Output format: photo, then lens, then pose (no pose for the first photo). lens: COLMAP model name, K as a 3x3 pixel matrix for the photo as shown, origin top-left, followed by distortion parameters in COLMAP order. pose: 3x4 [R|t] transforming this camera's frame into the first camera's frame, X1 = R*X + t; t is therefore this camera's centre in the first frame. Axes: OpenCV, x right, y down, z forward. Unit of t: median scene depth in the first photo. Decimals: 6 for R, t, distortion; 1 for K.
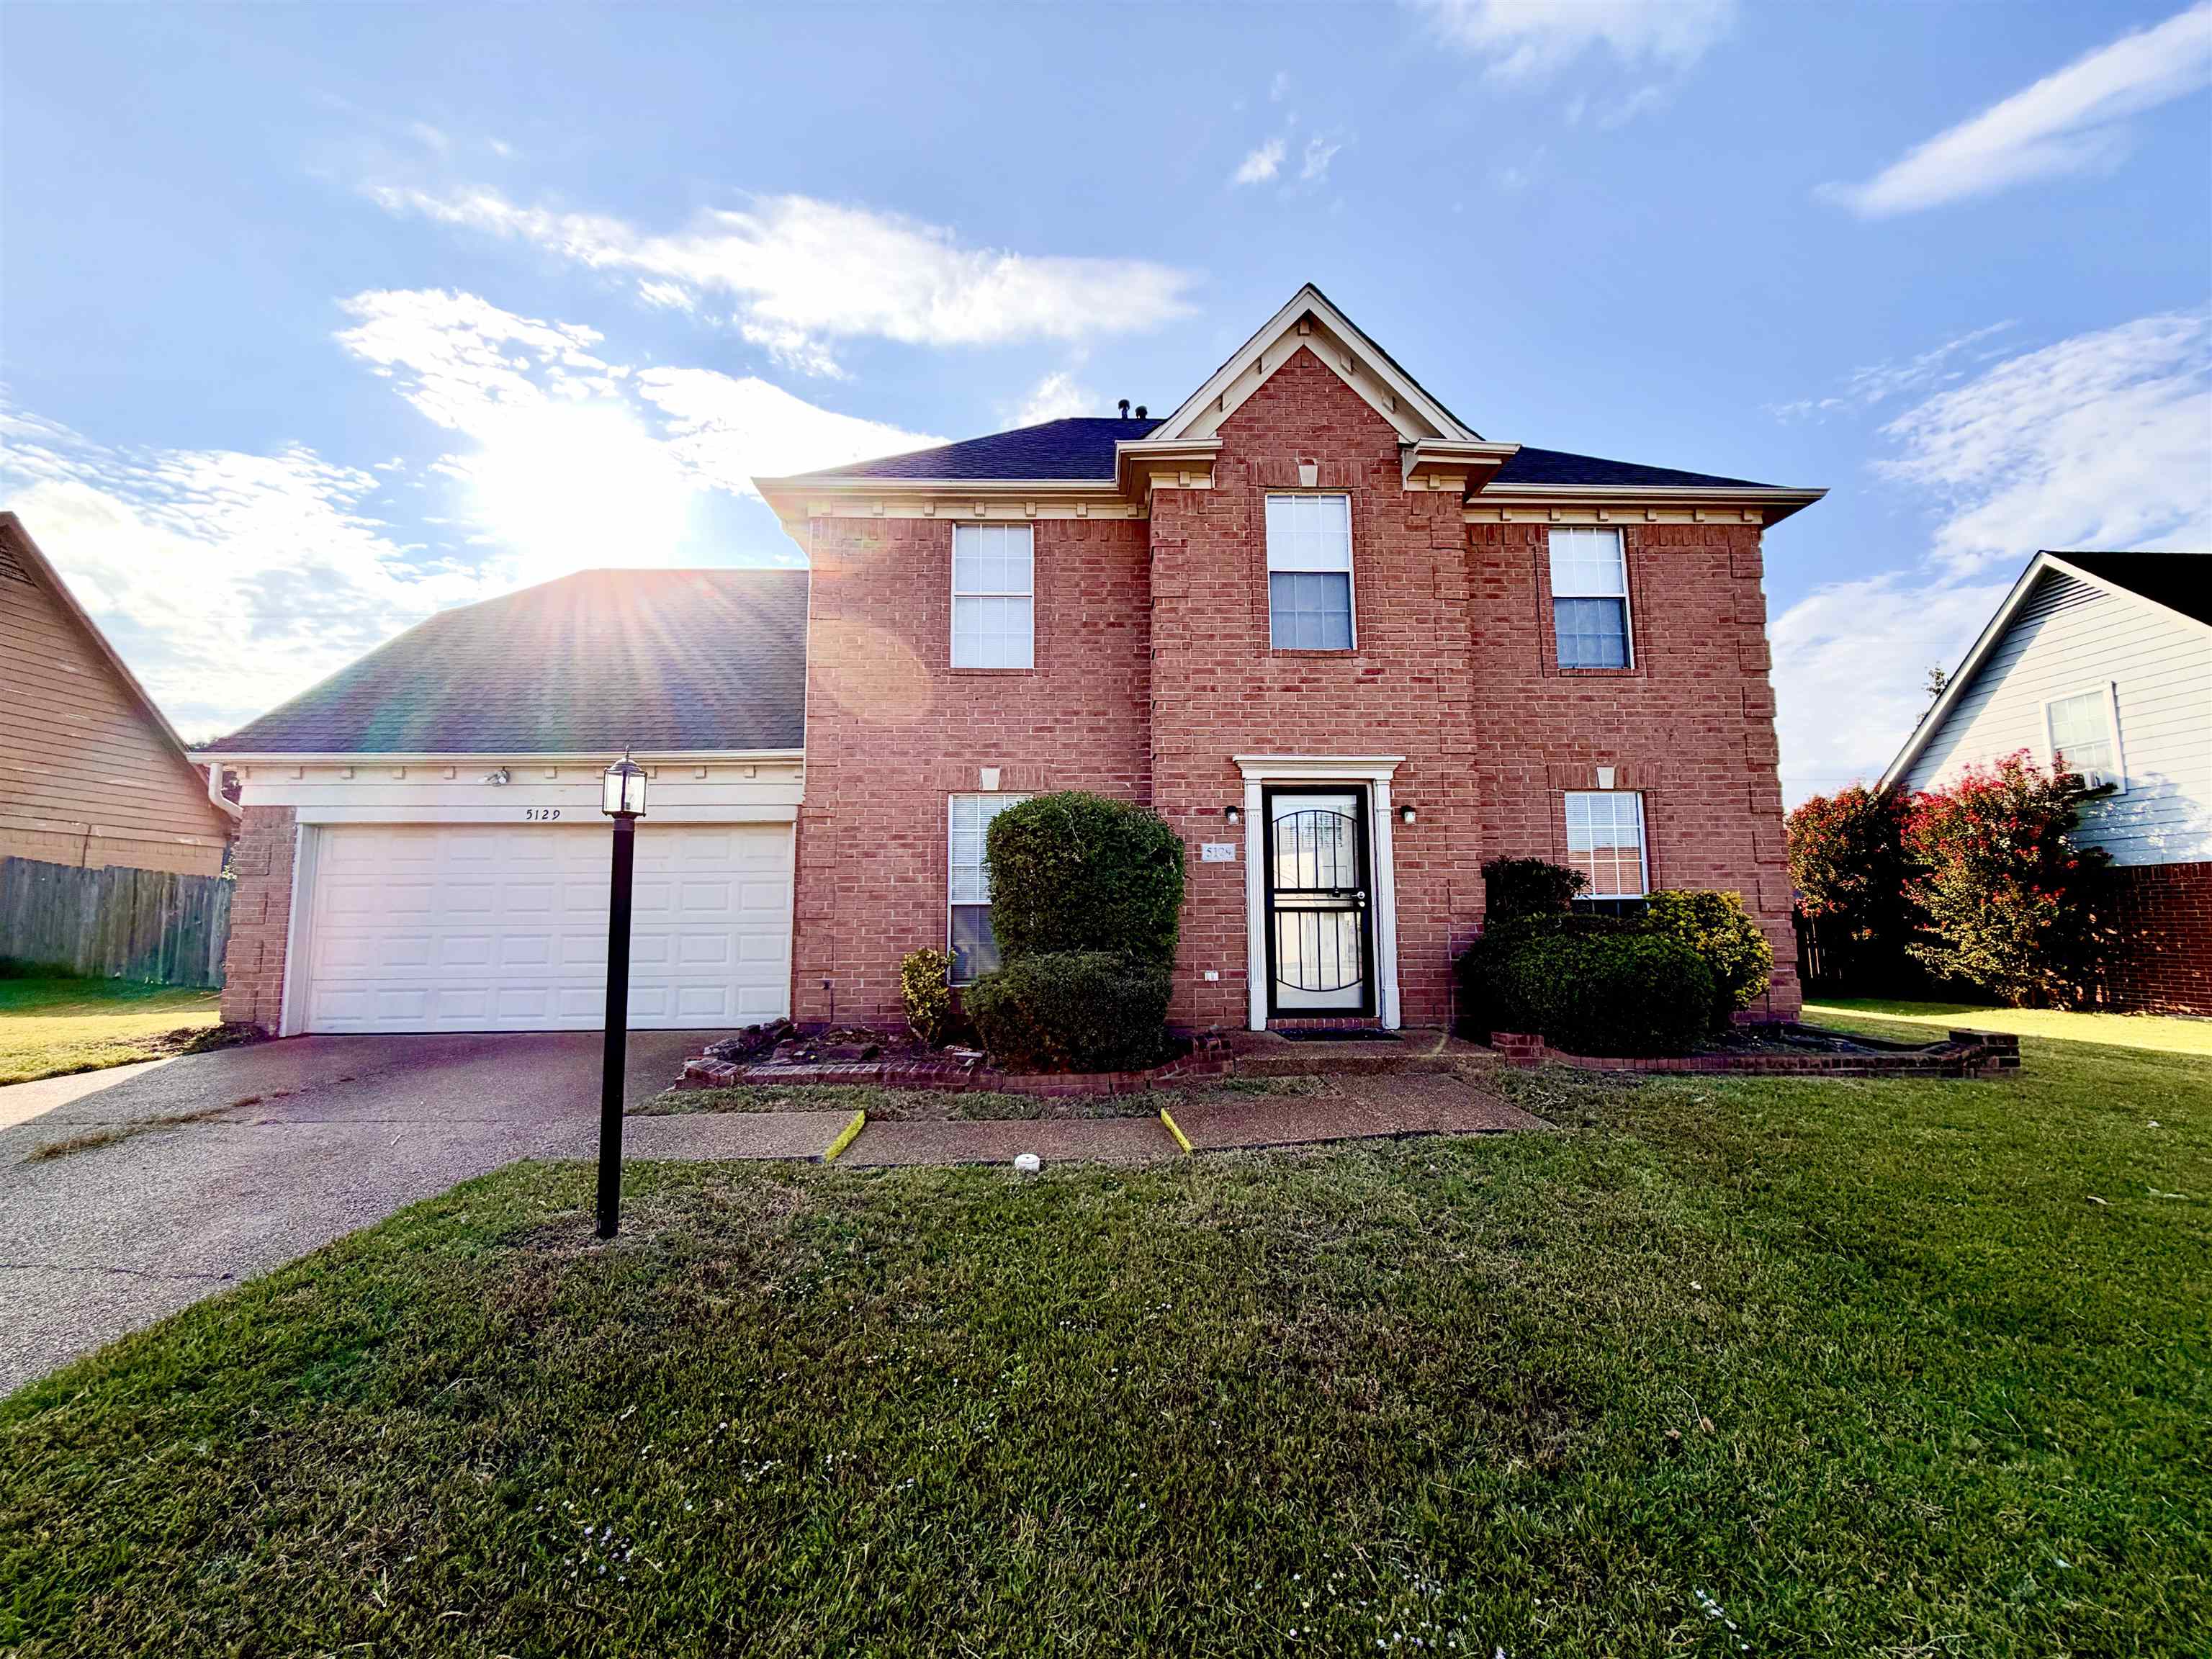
lens RADIAL K [[863.4, 0, 1106.0], [0, 863.4, 829.5], [0, 0, 1]] dist [0.000457, -0.000018]
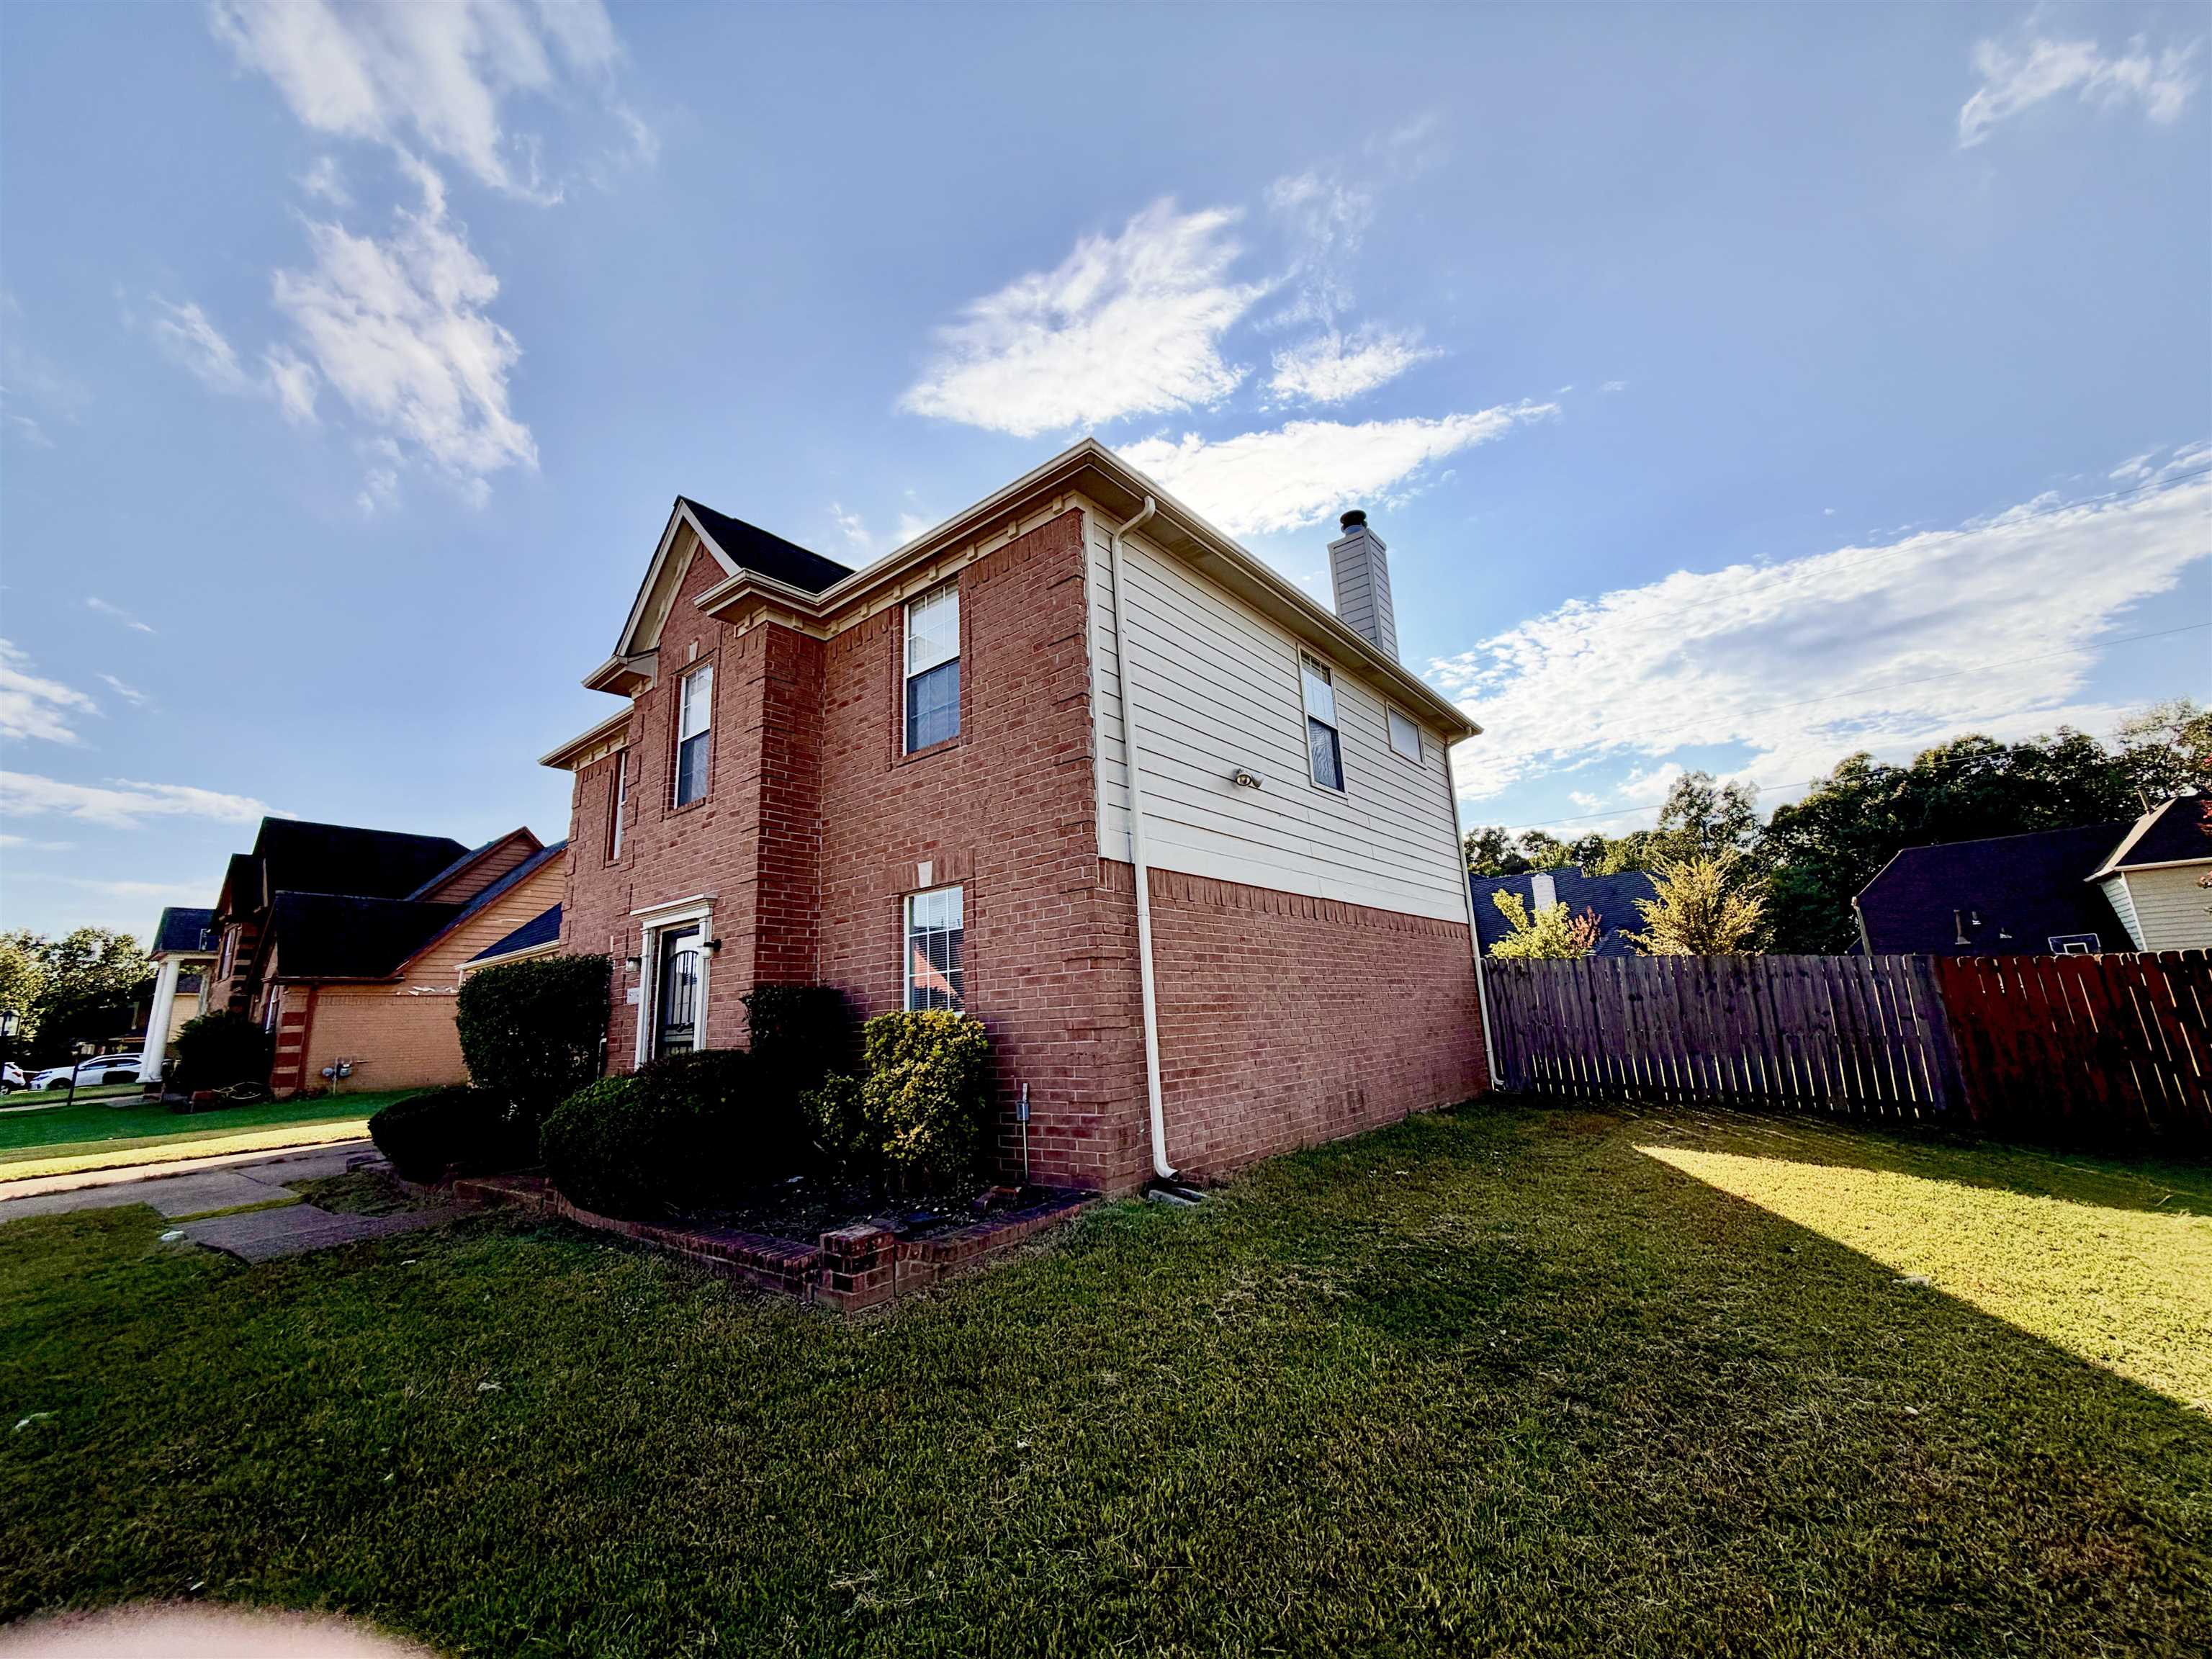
lens RADIAL K [[863.4, 0, 1106.0], [0, 863.4, 829.5], [0, 0, 1]] dist [0.000457, -0.000018]
pose [[0.754038, -0.171398, -0.634074, 1.286829], [0.113355, 0.984826, -0.131409, 0.029252], [0.646975, 0.027212, 0.762025, 0.476982]]
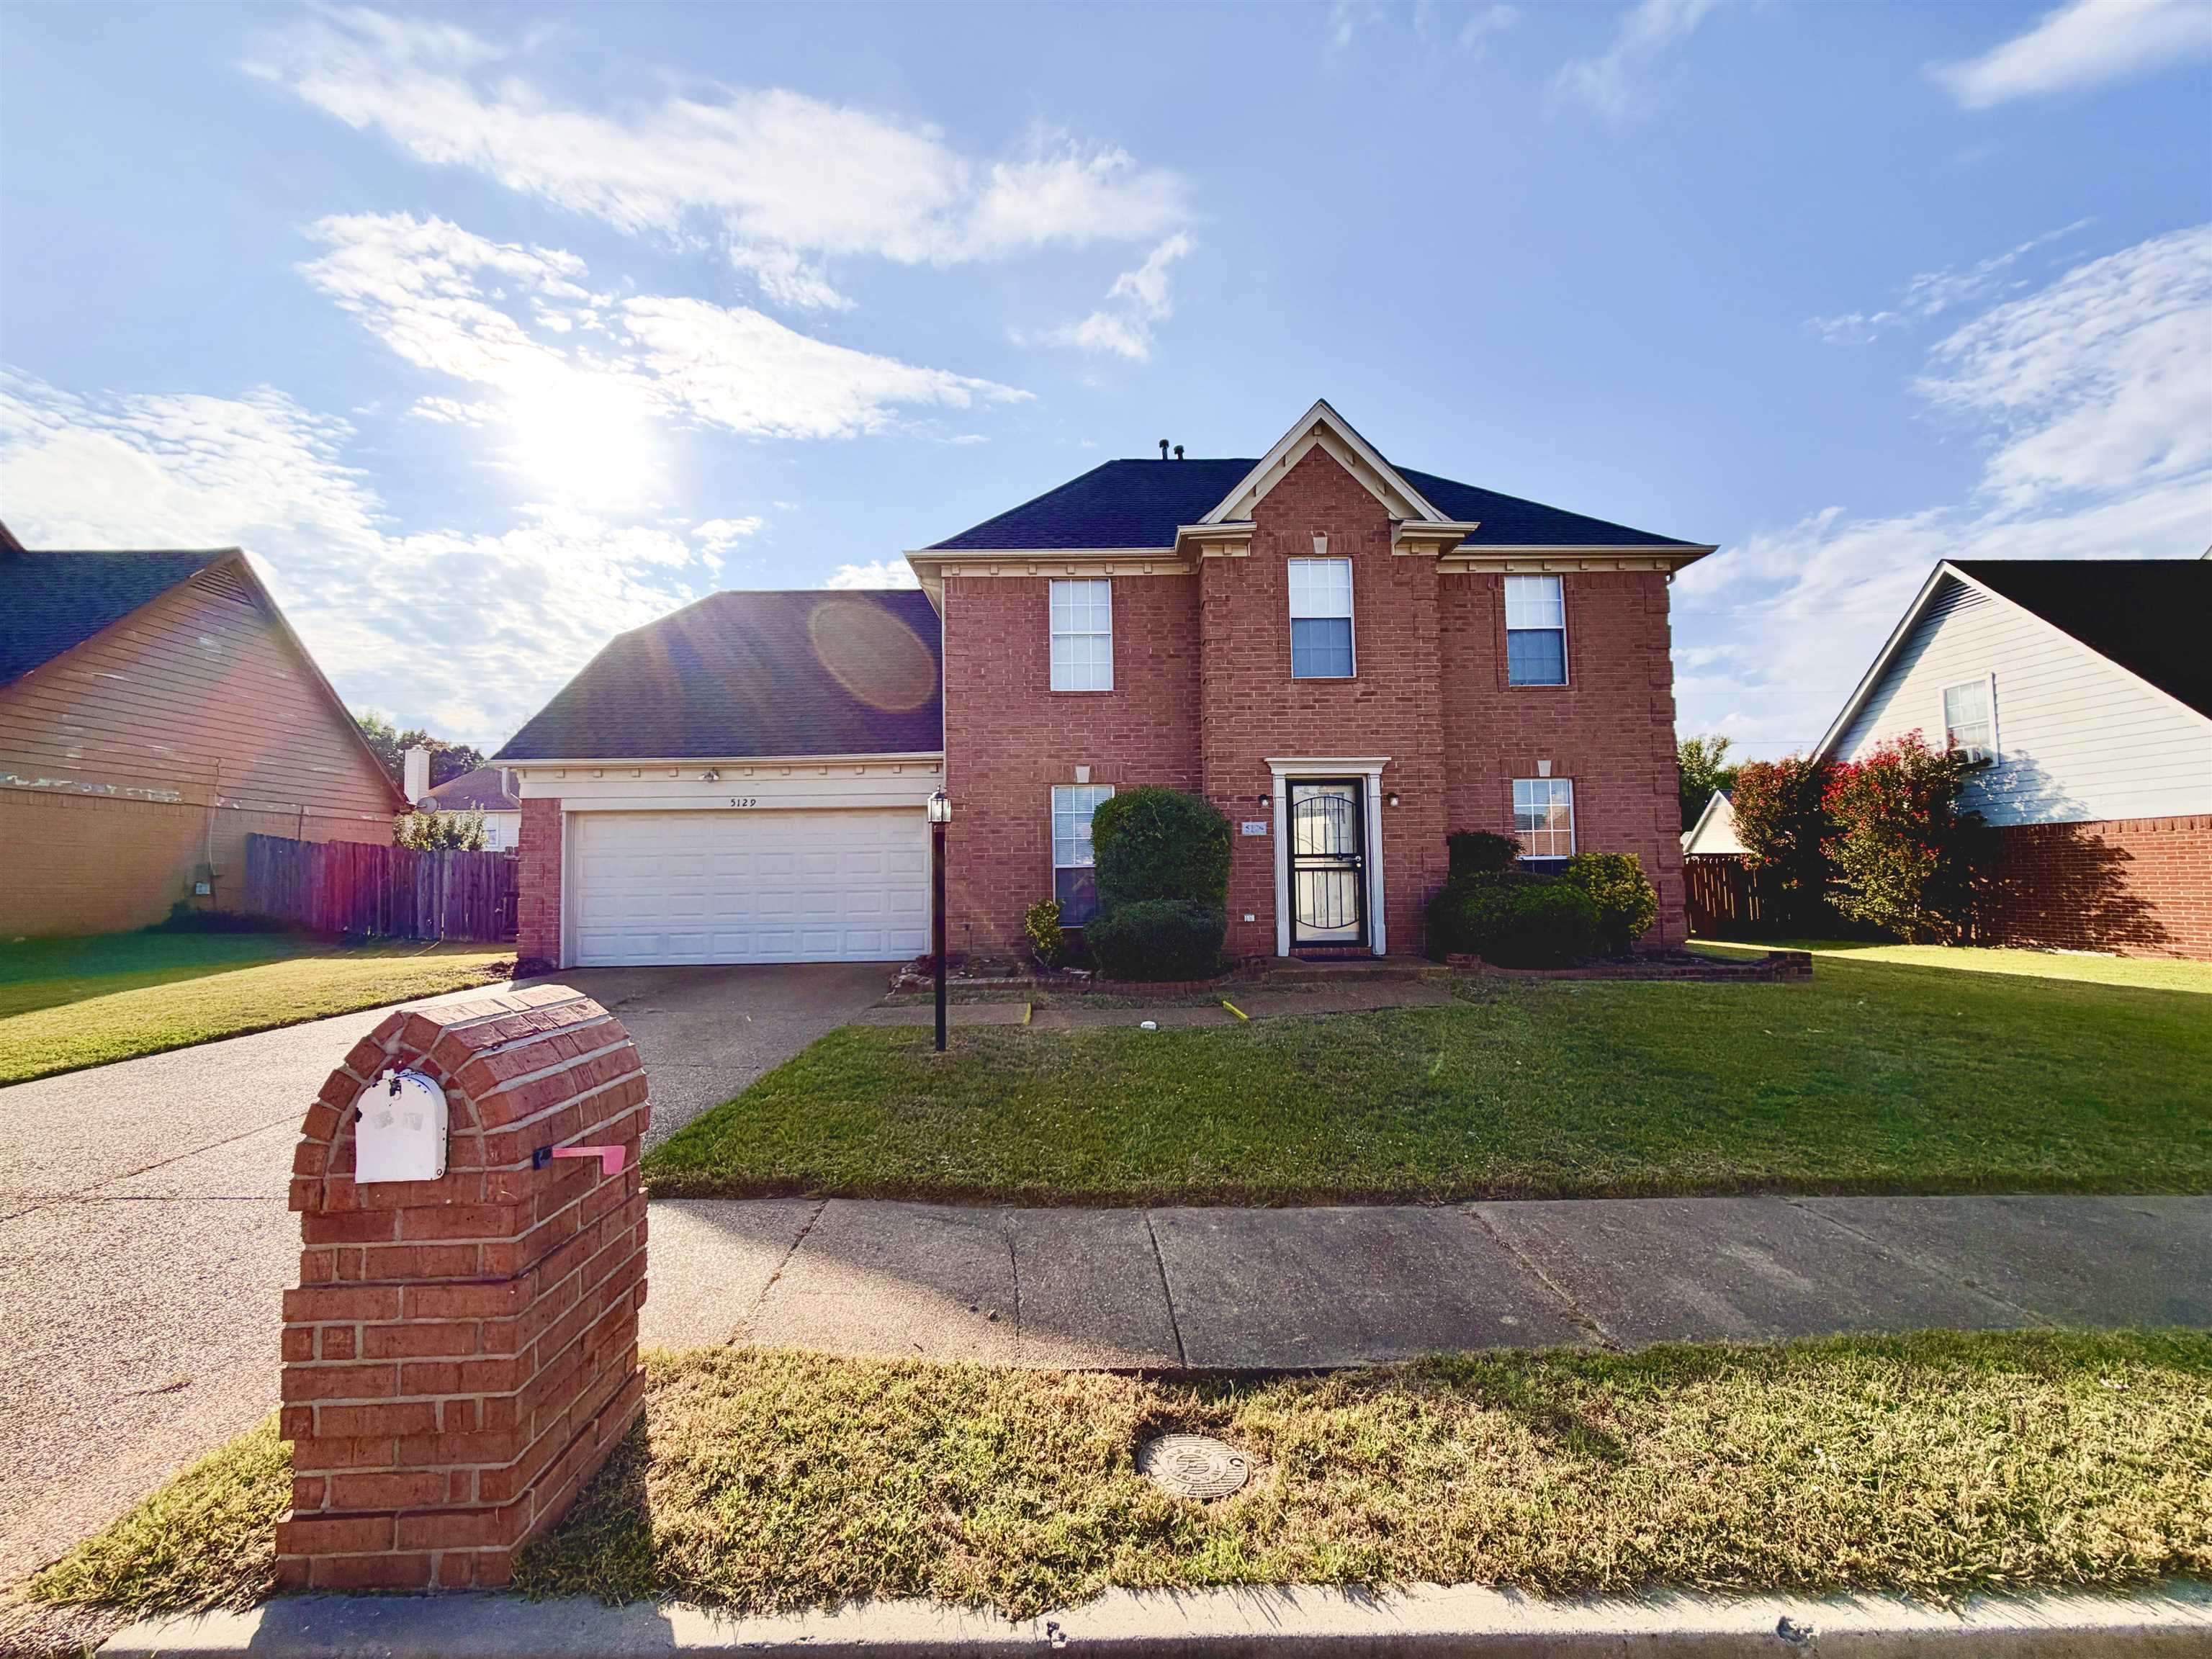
lens RADIAL K [[863.4, 0, 1106.0], [0, 863.4, 829.5], [0, 0, 1]] dist [0.000457, -0.000018]
pose [[0.999900, -0.008767, -0.011105, -0.083178], [0.009306, 0.998736, 0.049403, -0.038779], [0.010657, -0.049502, 0.998717, -0.346170]]
